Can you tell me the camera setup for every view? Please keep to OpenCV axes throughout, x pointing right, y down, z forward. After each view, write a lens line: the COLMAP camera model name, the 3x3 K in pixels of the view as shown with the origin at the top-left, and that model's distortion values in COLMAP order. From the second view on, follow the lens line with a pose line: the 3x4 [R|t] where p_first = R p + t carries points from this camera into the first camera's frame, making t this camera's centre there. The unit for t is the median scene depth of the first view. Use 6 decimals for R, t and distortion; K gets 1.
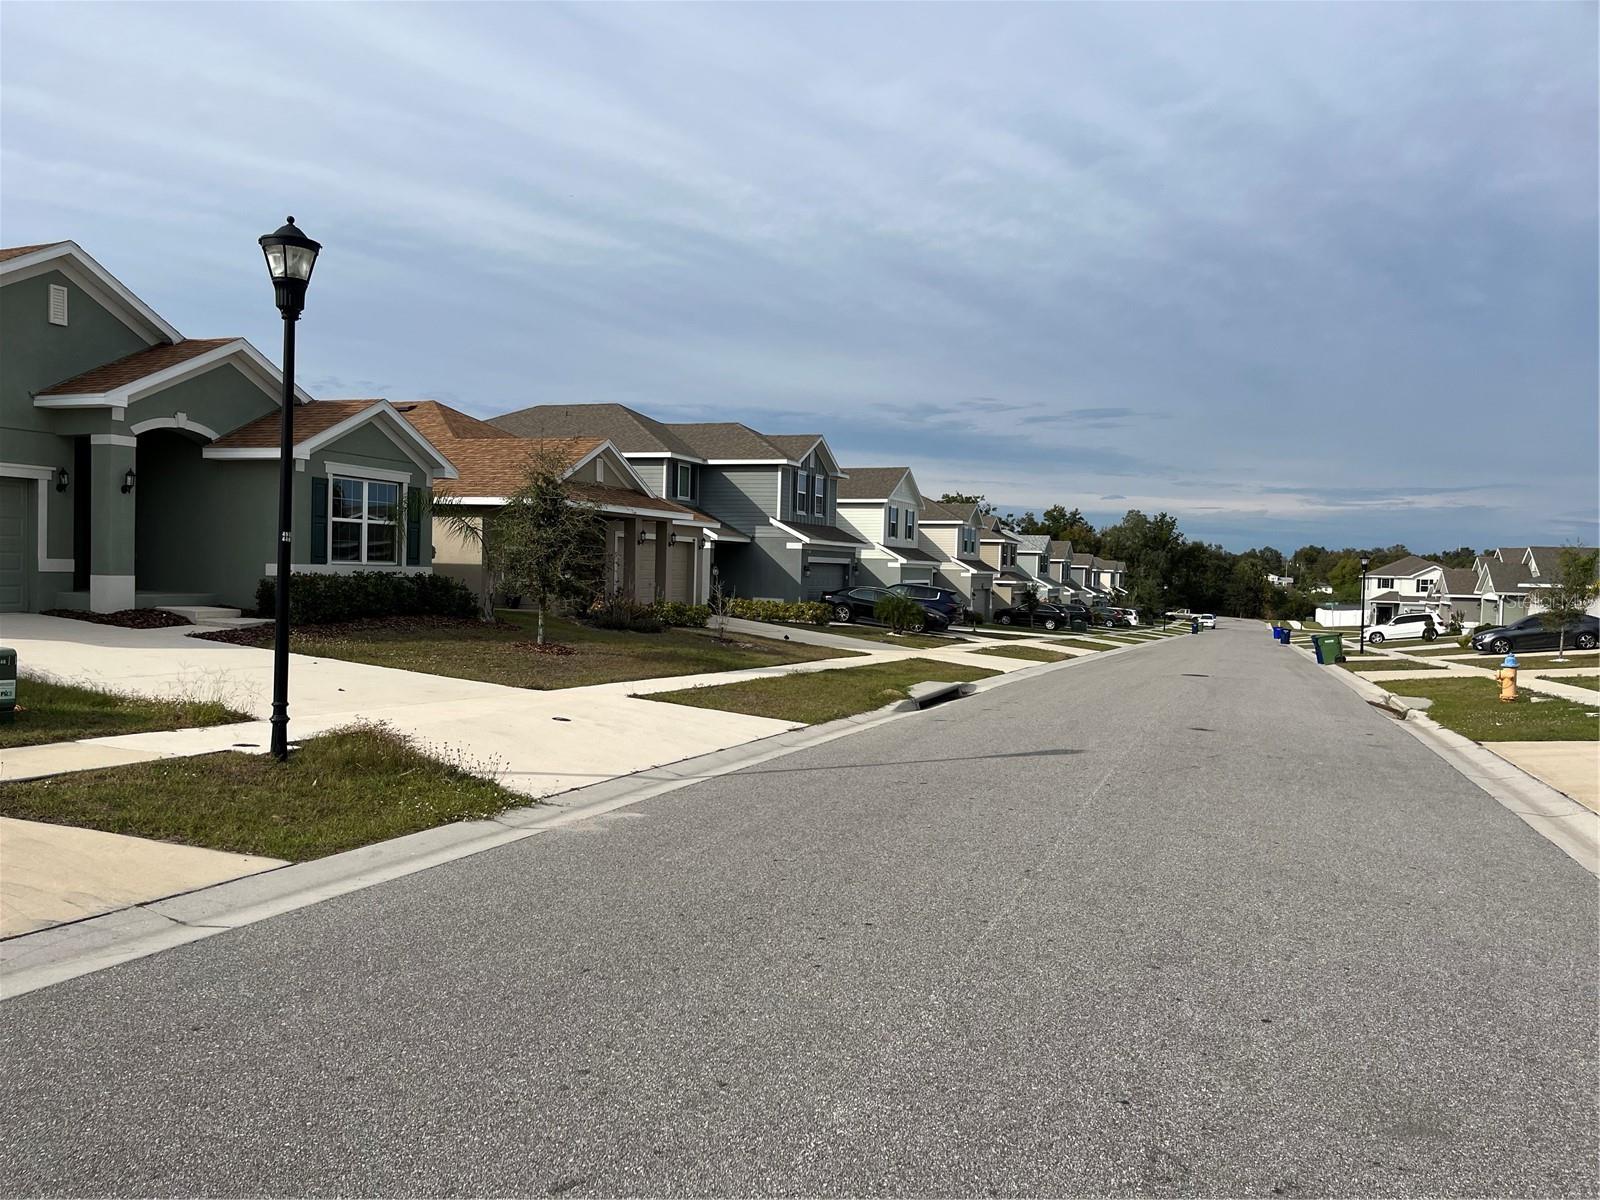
lens RADIAL K [[1227.4, 0, 804.7], [0, 1227.4, 613.7], [0, 0, 1]] dist [0.013223, -0.005370]
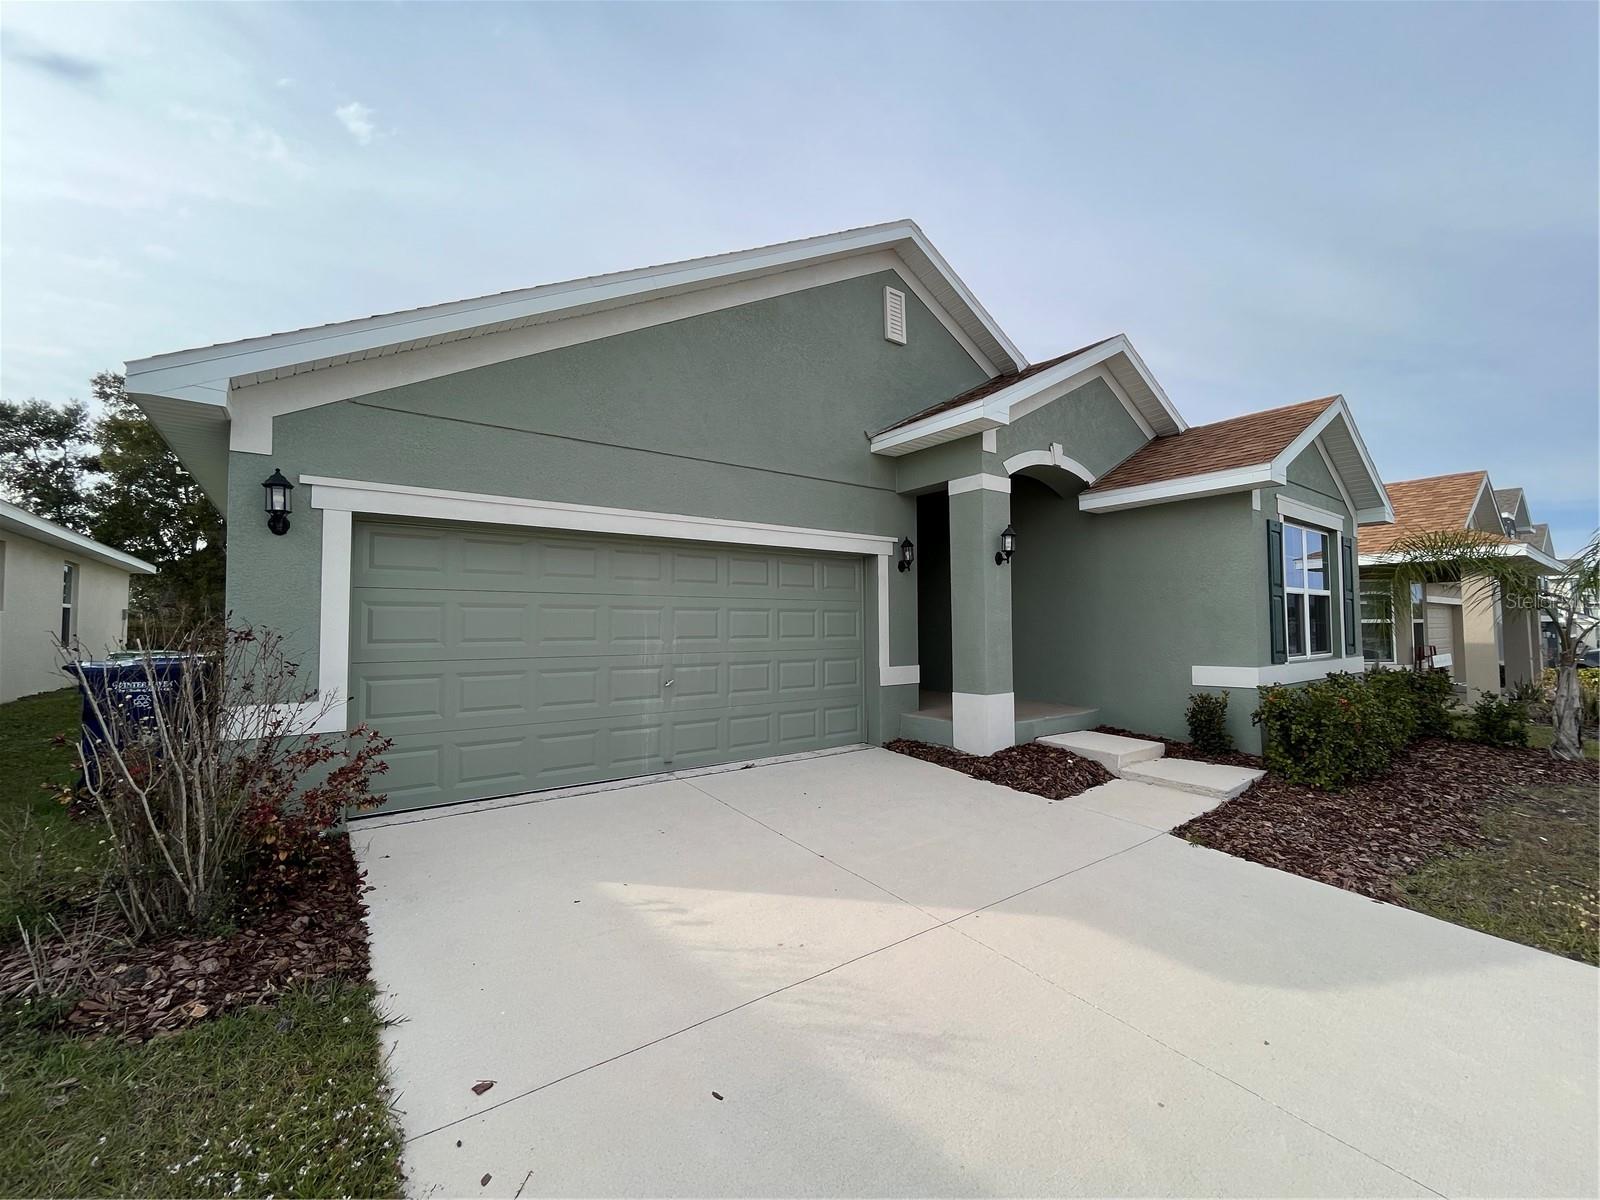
lens RADIAL K [[654.1, 0, 799.0], [0, 654.1, 600.6], [0, 0, 1]] dist [-0.002435, -0.000119]
pose [[0.841732, -0.059006, -0.536661, -0.453081], [0.013712, 0.996026, -0.088006, -0.049882], [0.539721, 0.066719, 0.839196, 0.652373]]
